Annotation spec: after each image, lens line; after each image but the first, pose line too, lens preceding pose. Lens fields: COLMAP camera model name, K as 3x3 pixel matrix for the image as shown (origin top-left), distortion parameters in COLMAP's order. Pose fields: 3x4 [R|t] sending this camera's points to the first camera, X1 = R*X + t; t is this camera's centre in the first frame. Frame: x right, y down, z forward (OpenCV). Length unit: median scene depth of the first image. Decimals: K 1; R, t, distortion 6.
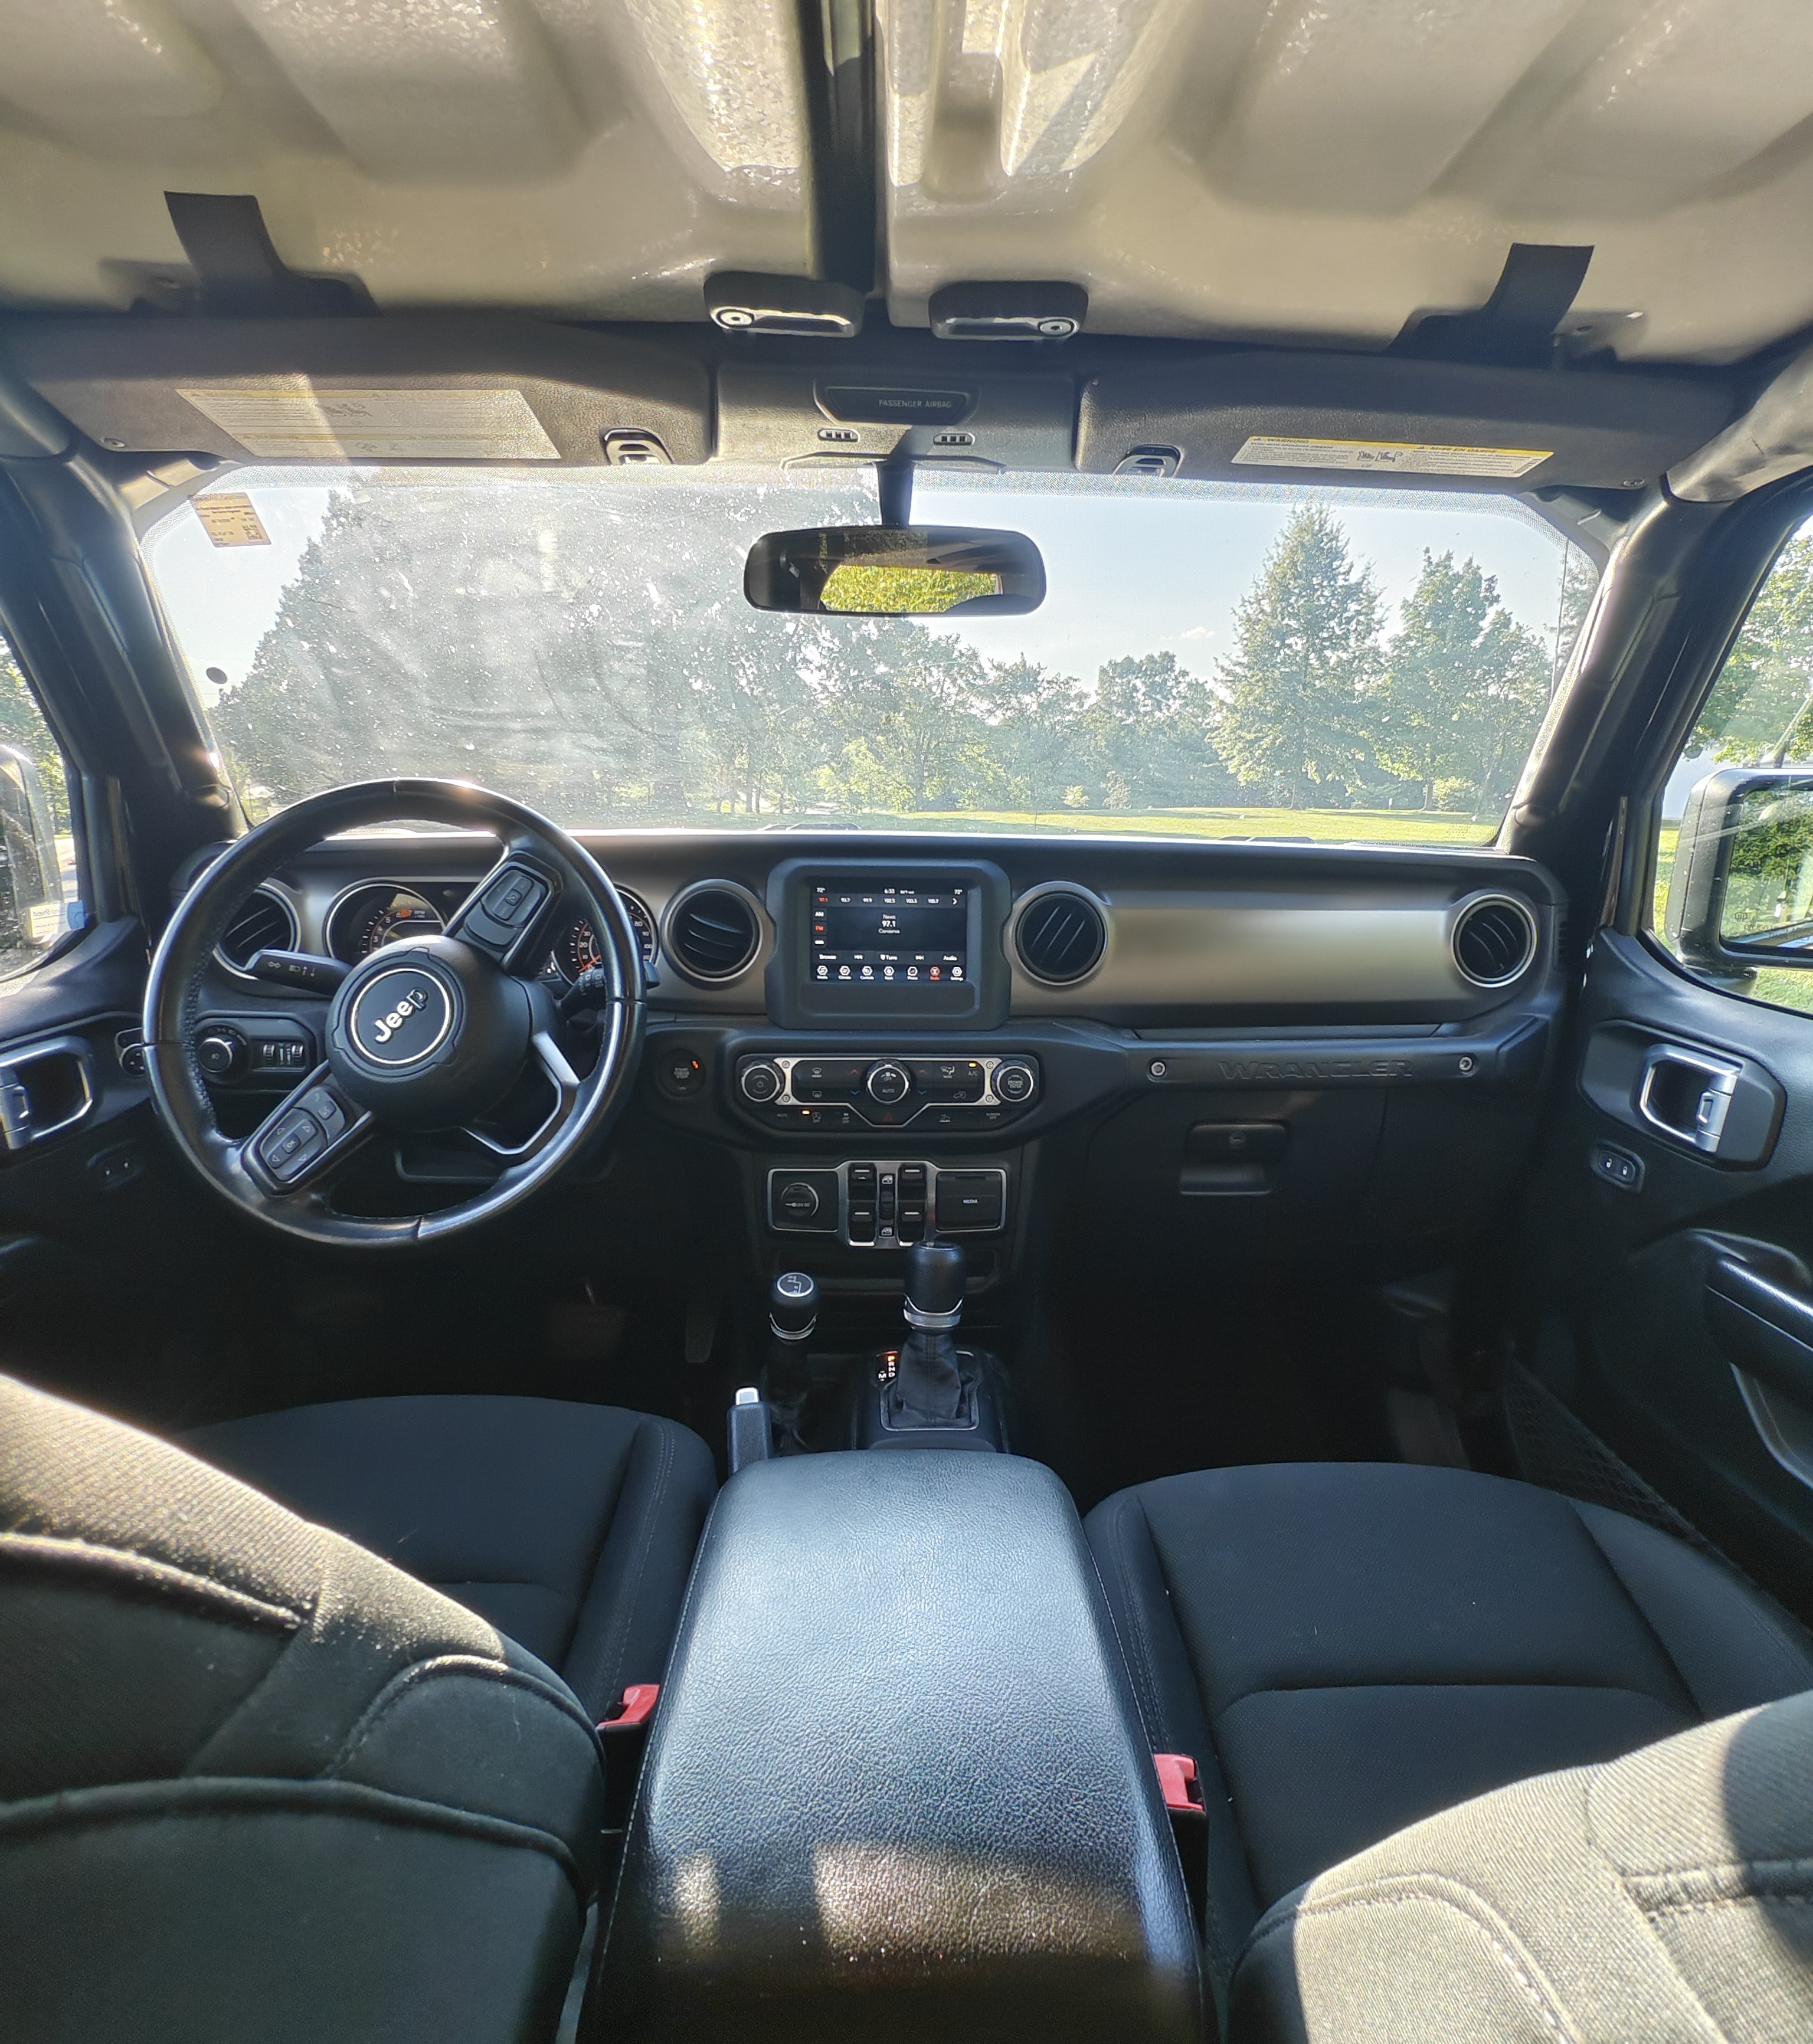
lens RADIAL K [[1063.3, 0, 906.5], [0, 1063.3, 1022.0], [0, 0, 1]] dist [0.022906, 0.000846]
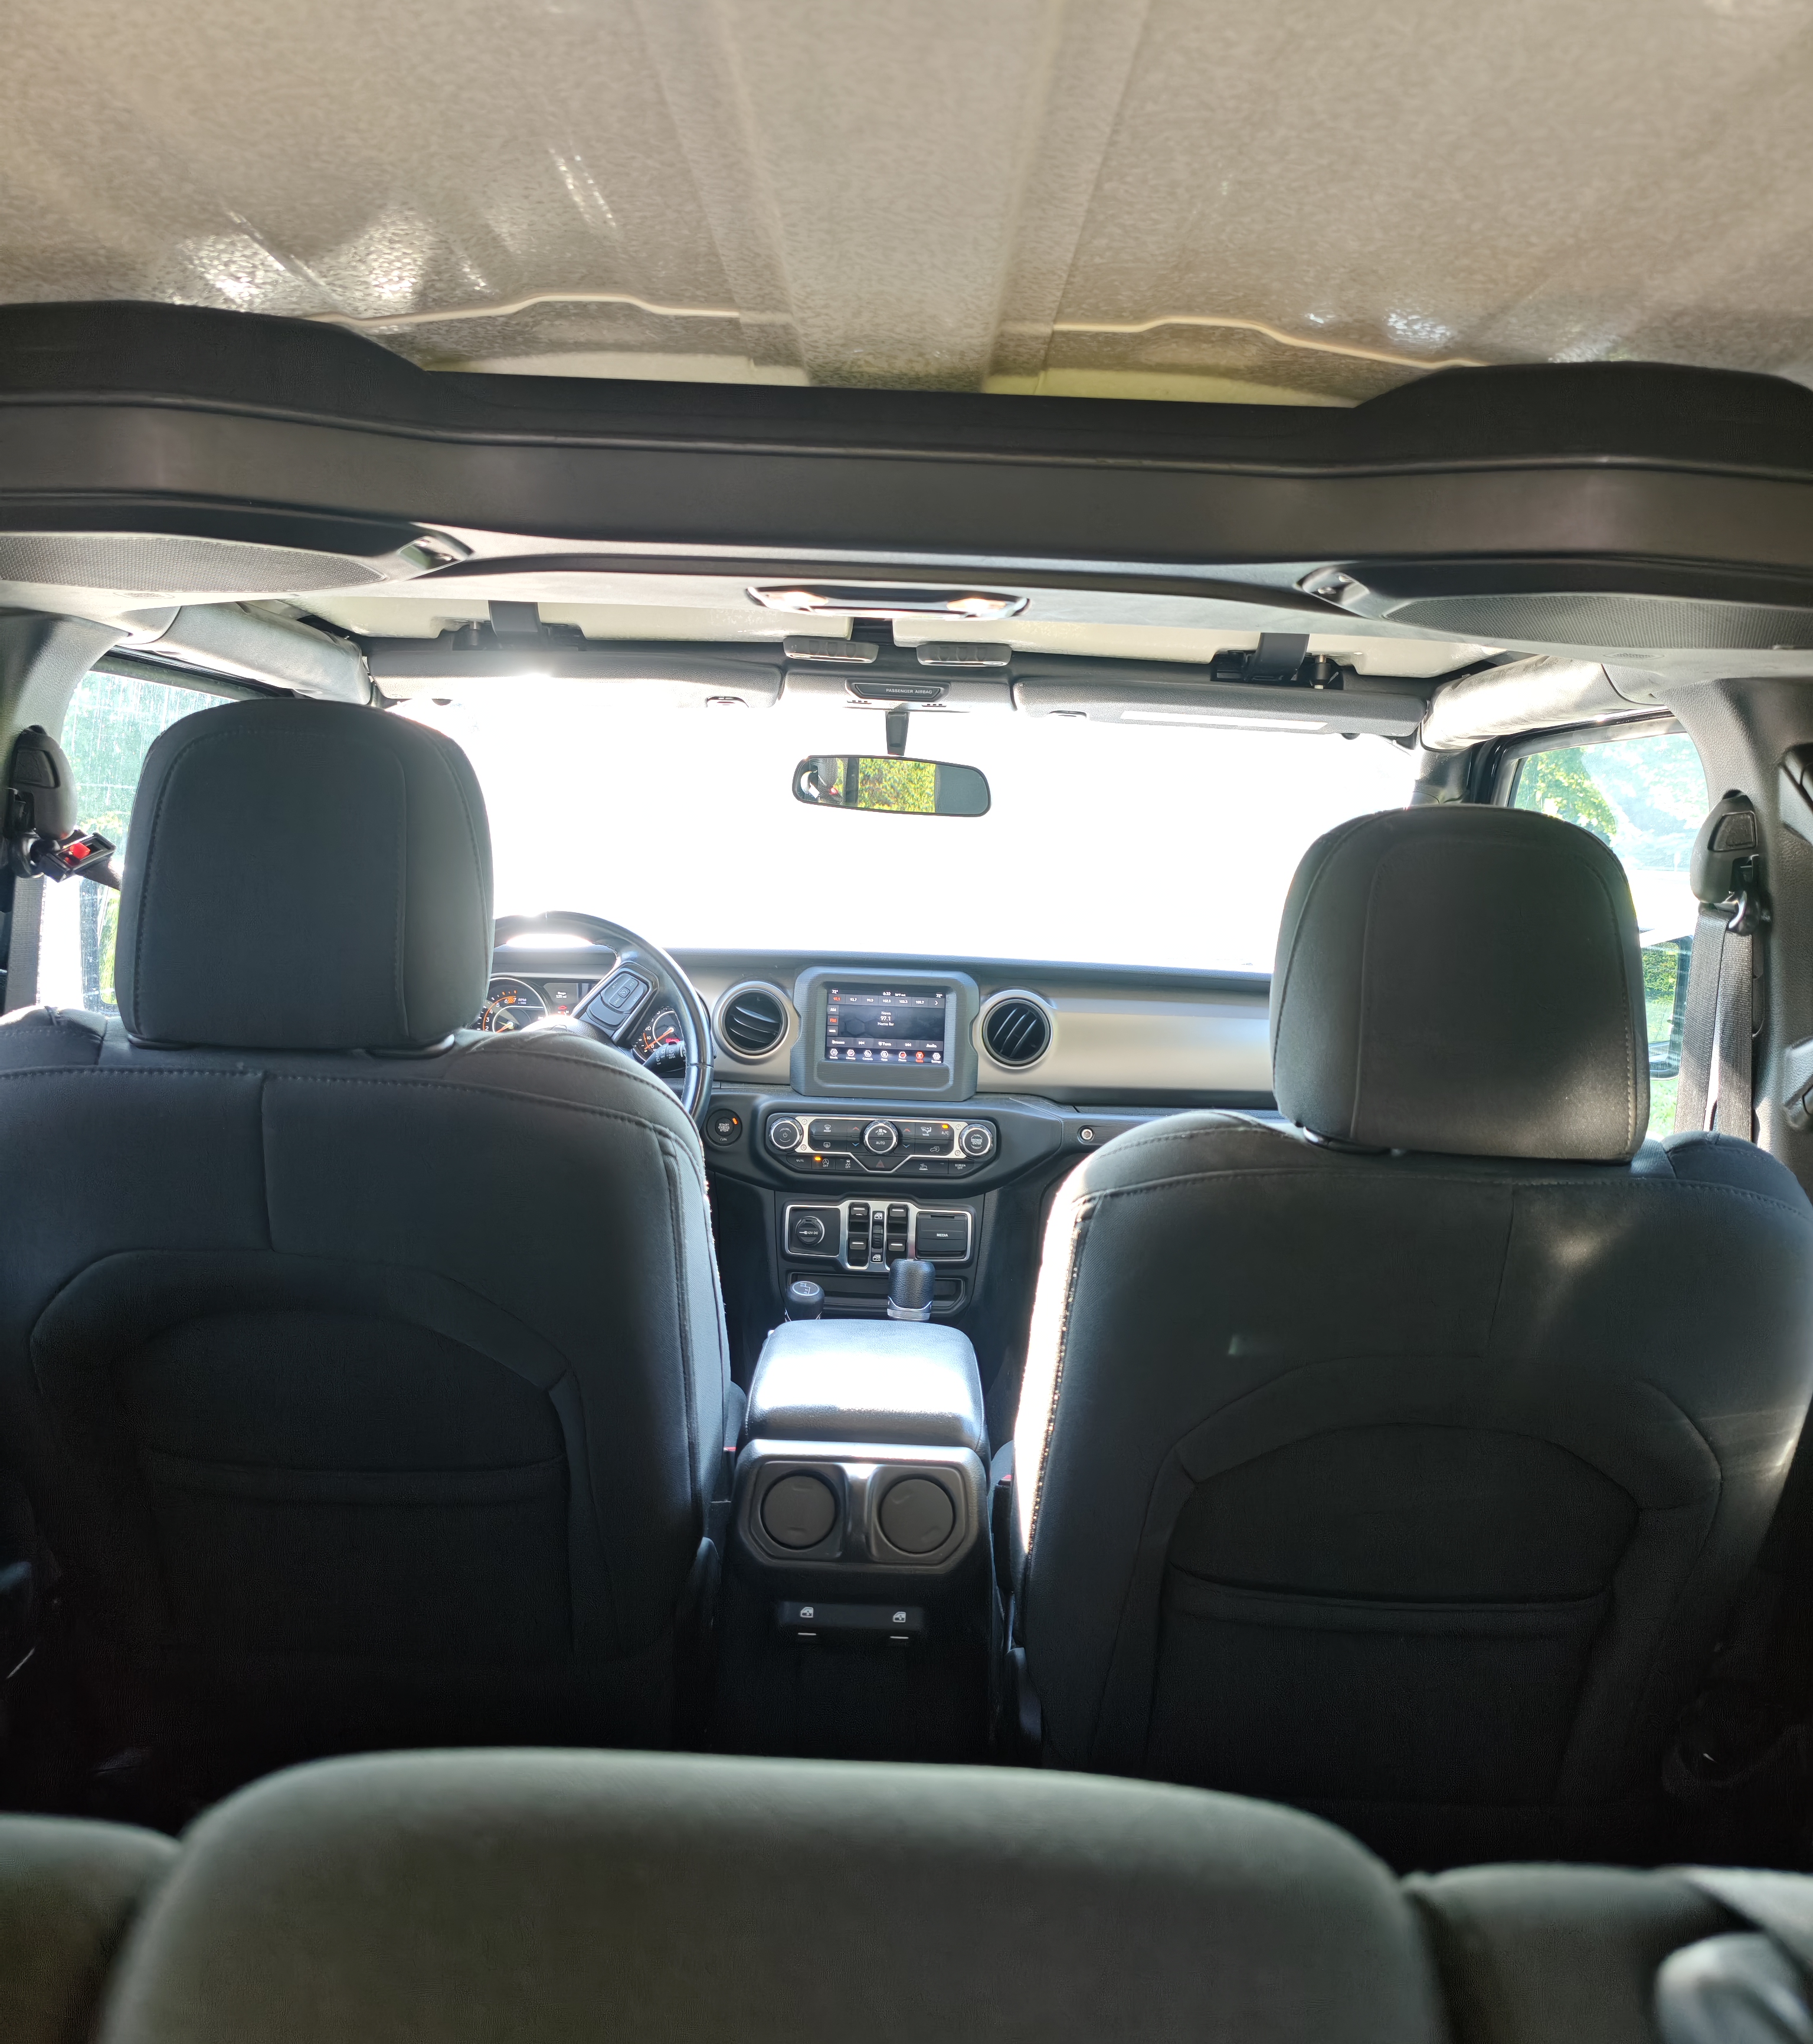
lens RADIAL K [[1558.9, 0, 906.5], [0, 1558.9, 1022.0], [0, 0, 1]] dist [-0.000568, -0.000044]
pose [[0.999382, 0.028644, -0.020353, 0.049324], [-0.030476, 0.994888, -0.096277, 0.097736], [0.017491, 0.096838, 0.995146, -0.928184]]
